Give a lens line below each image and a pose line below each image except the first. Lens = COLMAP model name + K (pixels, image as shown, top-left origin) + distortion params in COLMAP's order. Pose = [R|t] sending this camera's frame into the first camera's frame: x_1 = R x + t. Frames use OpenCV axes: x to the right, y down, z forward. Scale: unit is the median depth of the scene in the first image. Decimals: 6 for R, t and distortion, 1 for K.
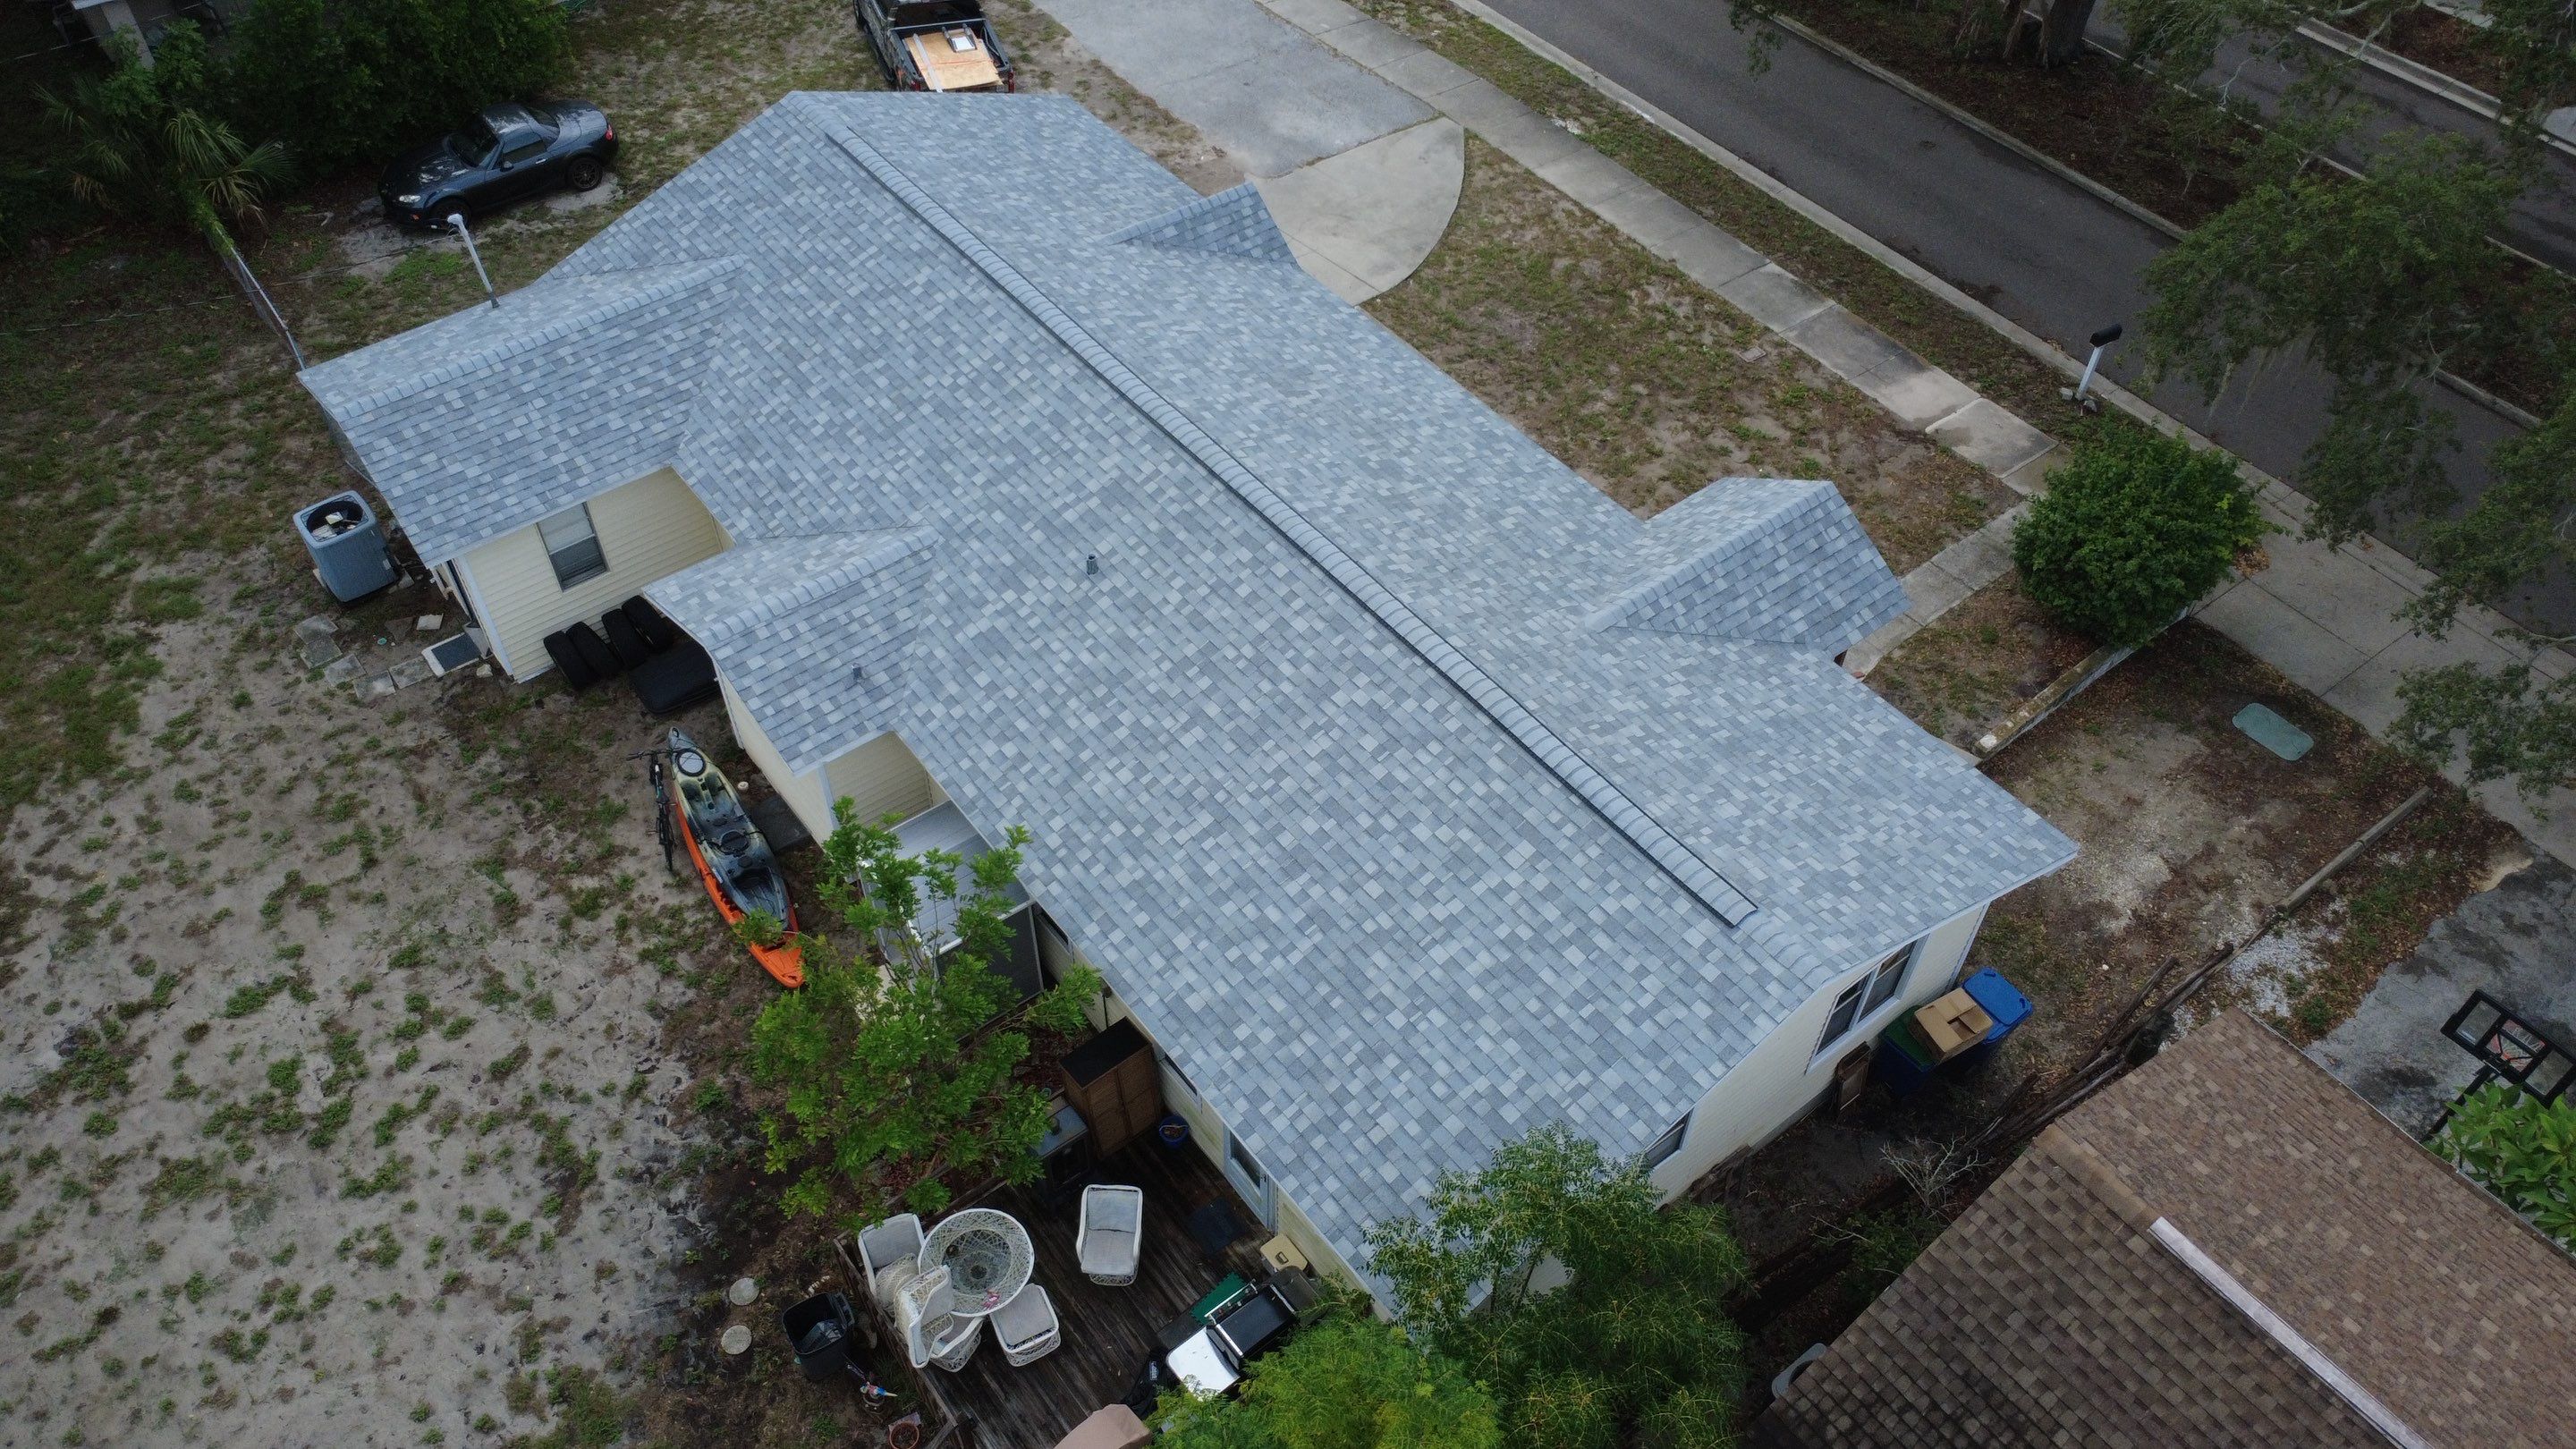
lens RADIAL K [[1873.6, 0, 1282.8], [0, 1873.6, 721.4], [0, 0, 1]] dist [0.000741, 0.000320]
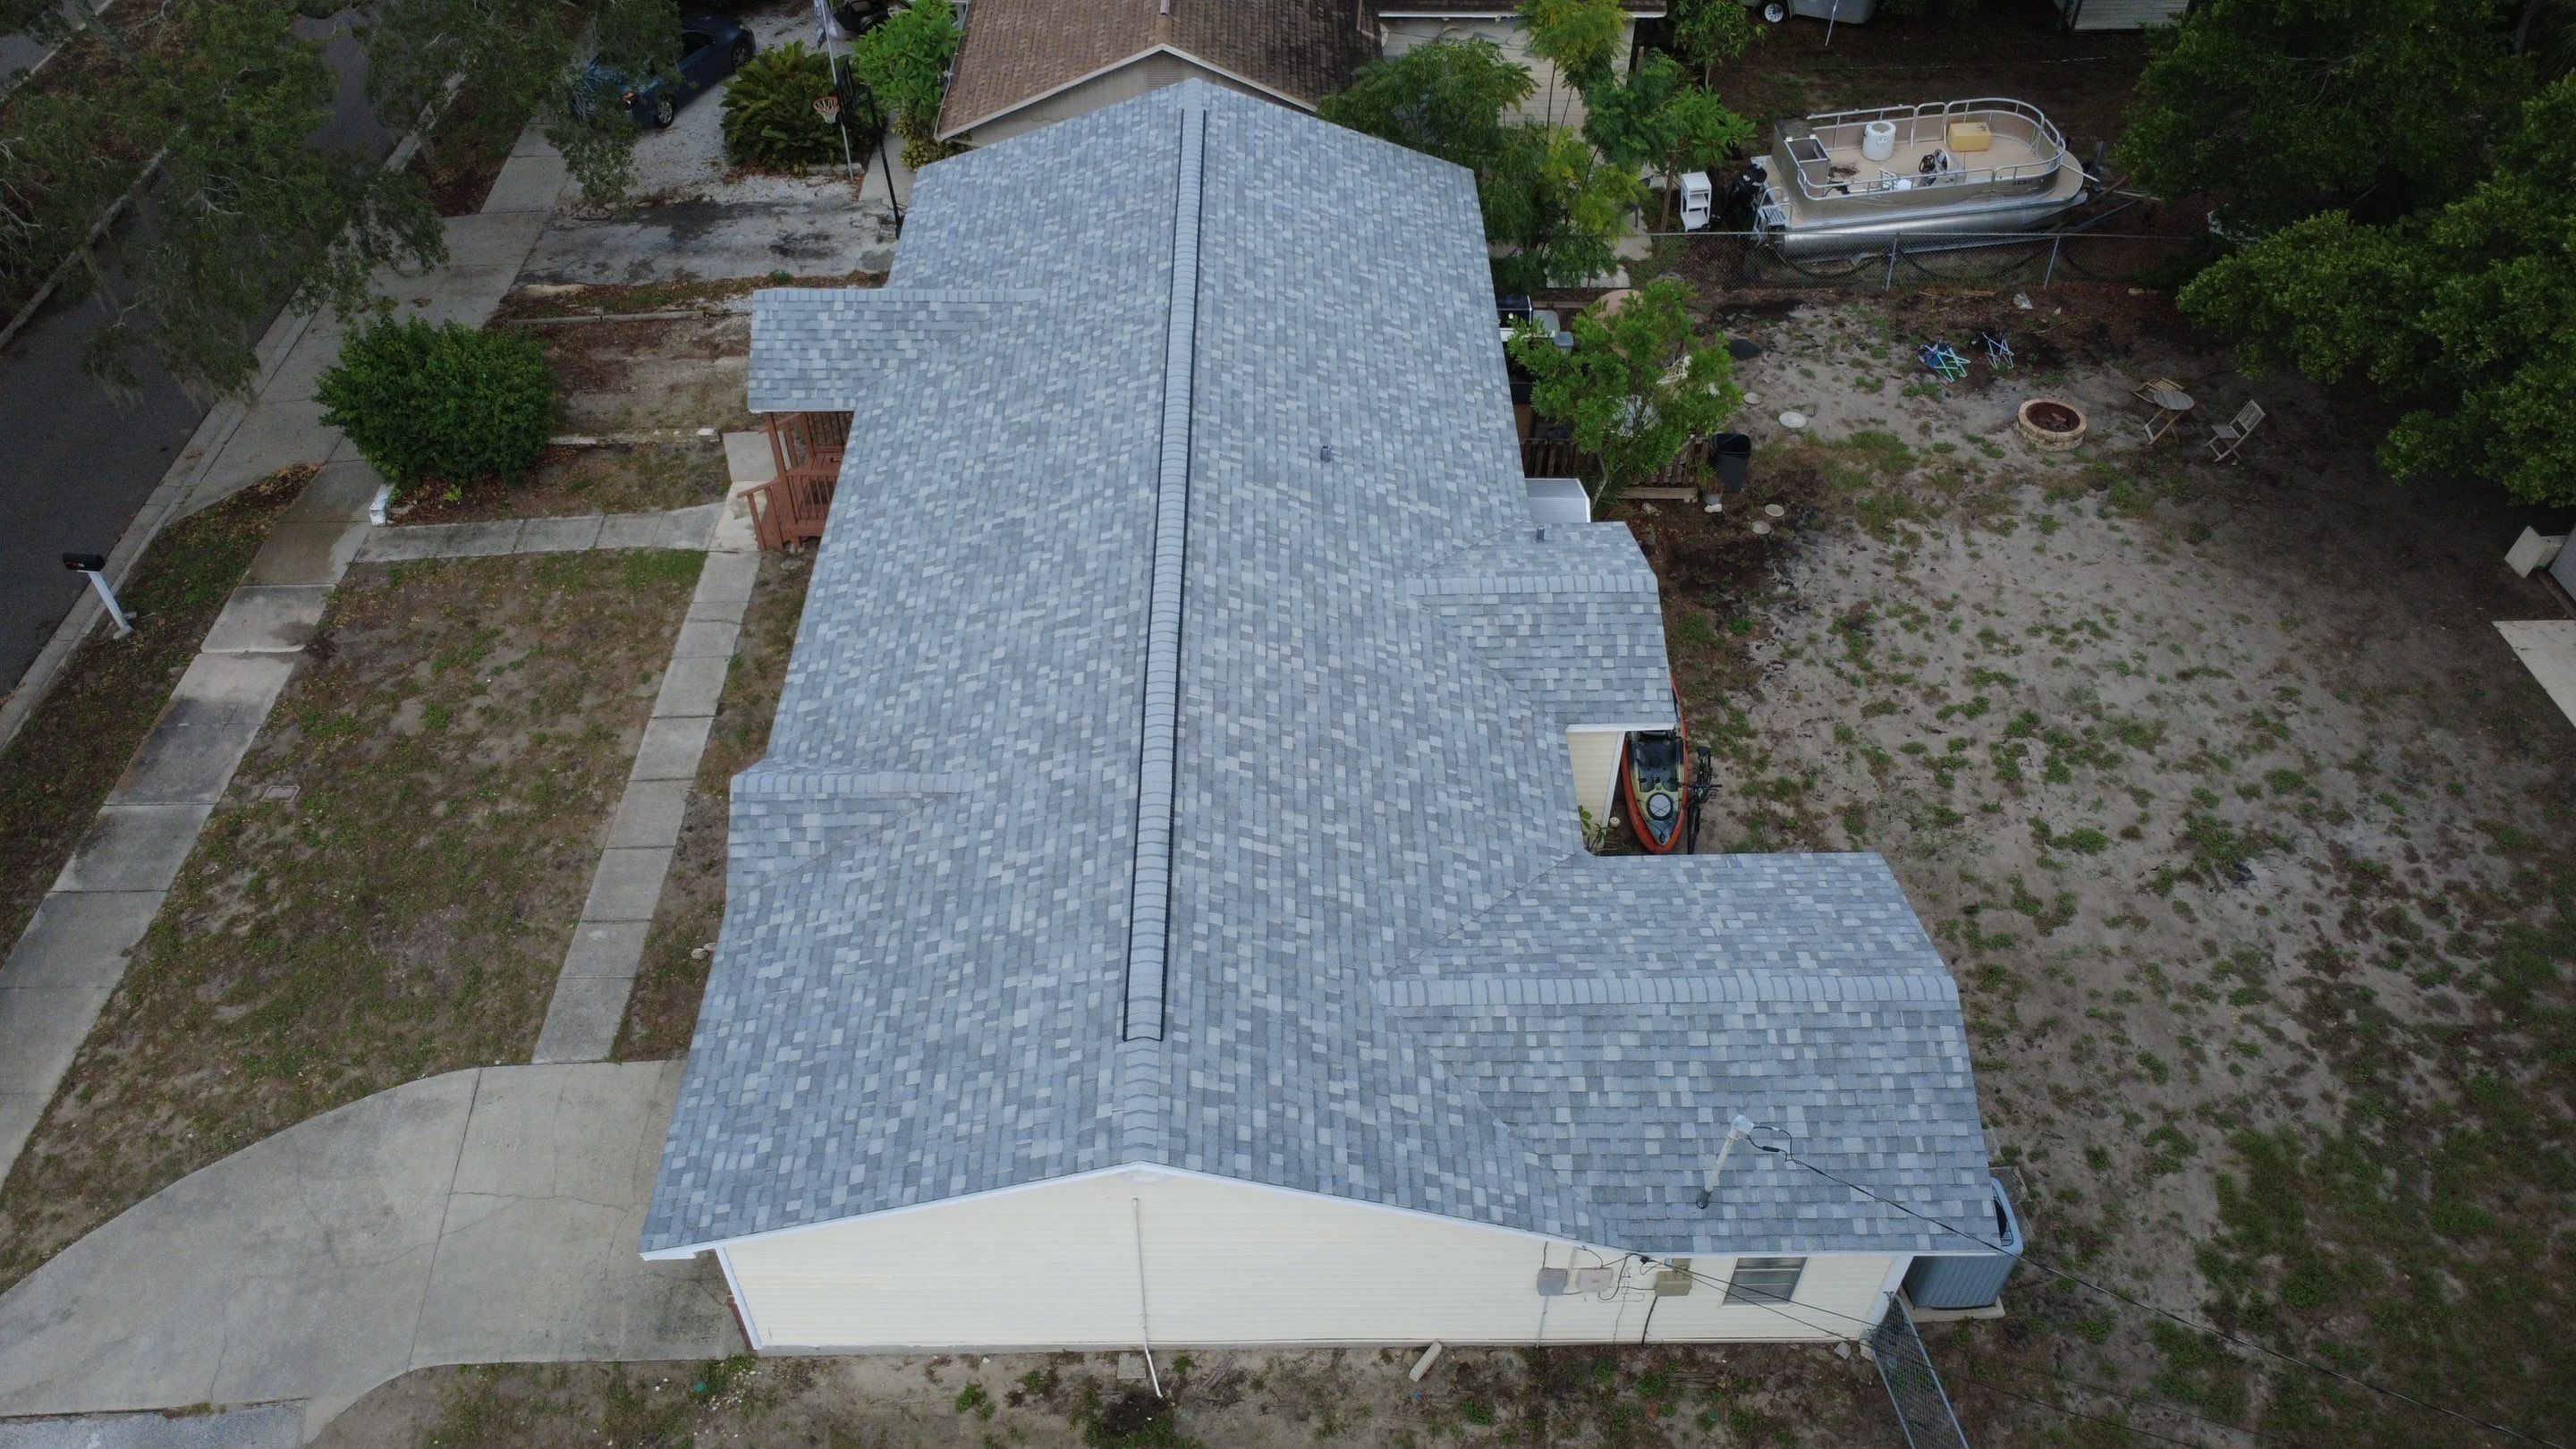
lens RADIAL K [[1873.6, 0, 1284.3], [0, 1873.6, 724.2], [0, 0, 1]] dist [0.000741, 0.000320]
pose [[-0.798595, -0.434573, 0.416404, -0.580737], [0.432567, 0.066633, 0.899136, -1.023180], [-0.418486, 0.898168, 0.134769, 0.948110]]
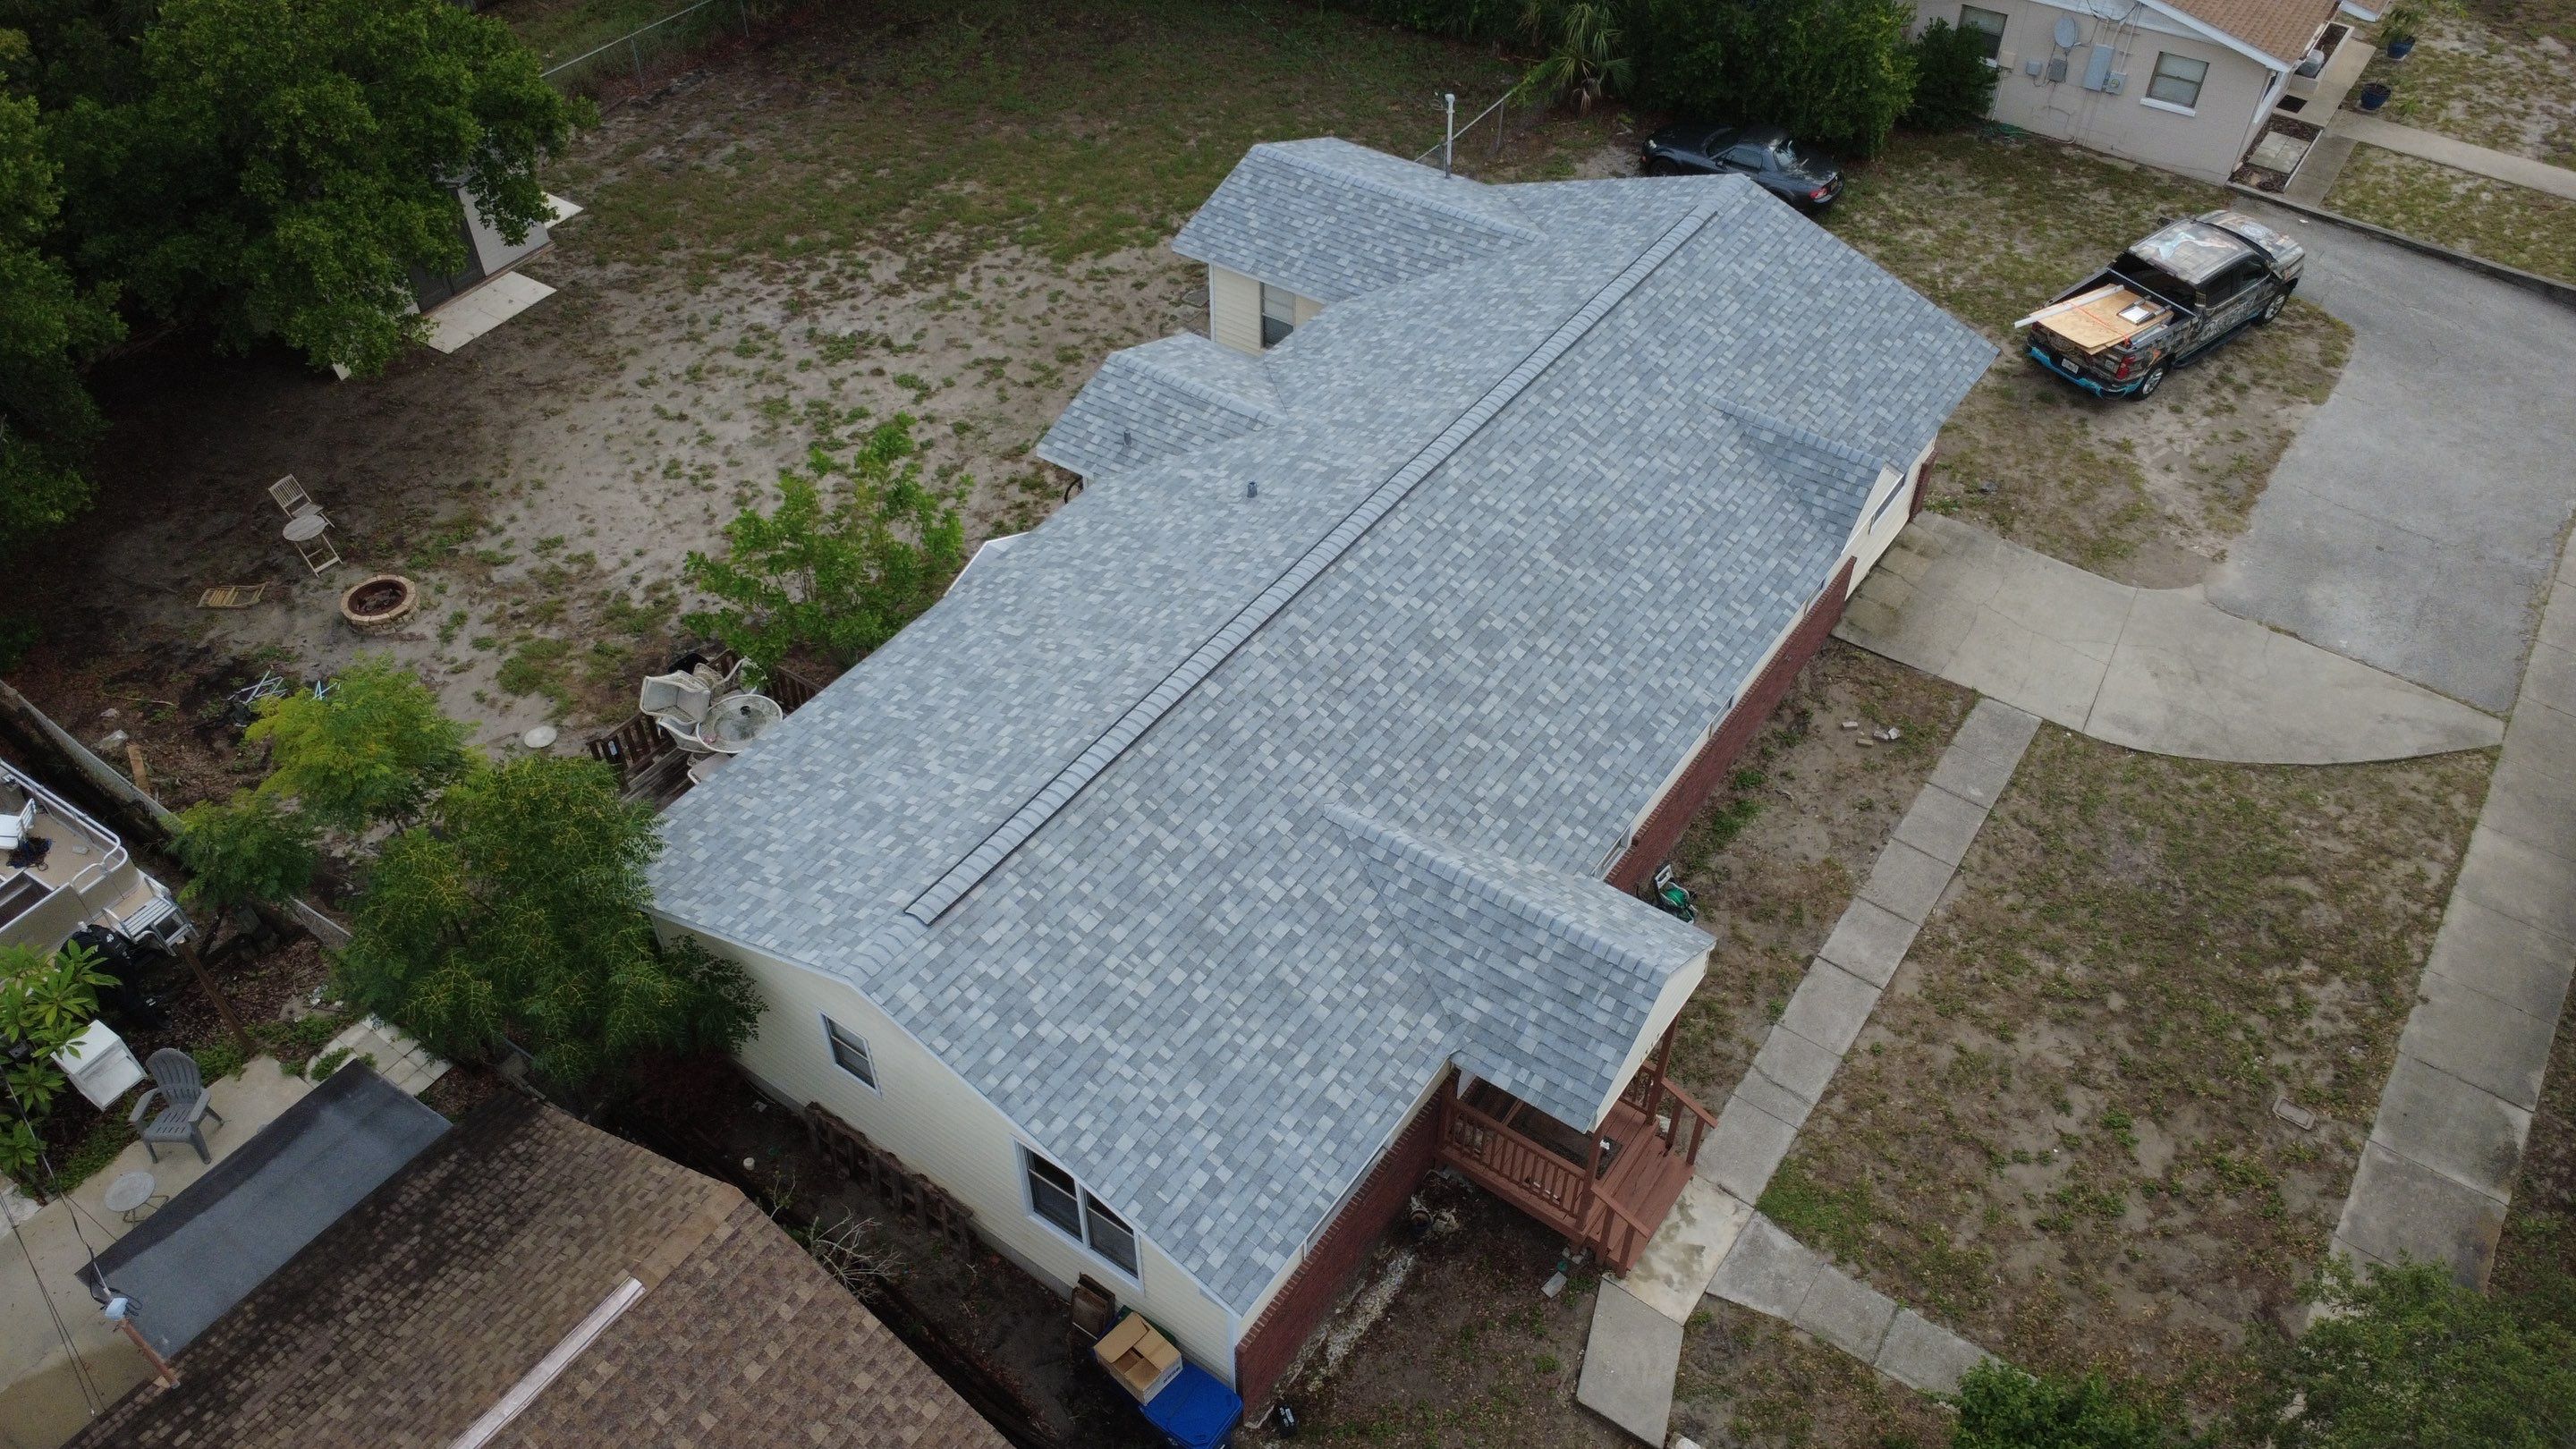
lens RADIAL K [[1873.6, 0, 1284.5], [0, 1873.6, 720.0], [0, 0, 1]] dist [0.000741, 0.000320]
pose [[0.298422, 0.649162, -0.699667, 0.748023], [-0.701464, 0.646283, 0.300443, -0.330053], [0.647219, 0.401132, 0.648229, 0.311384]]
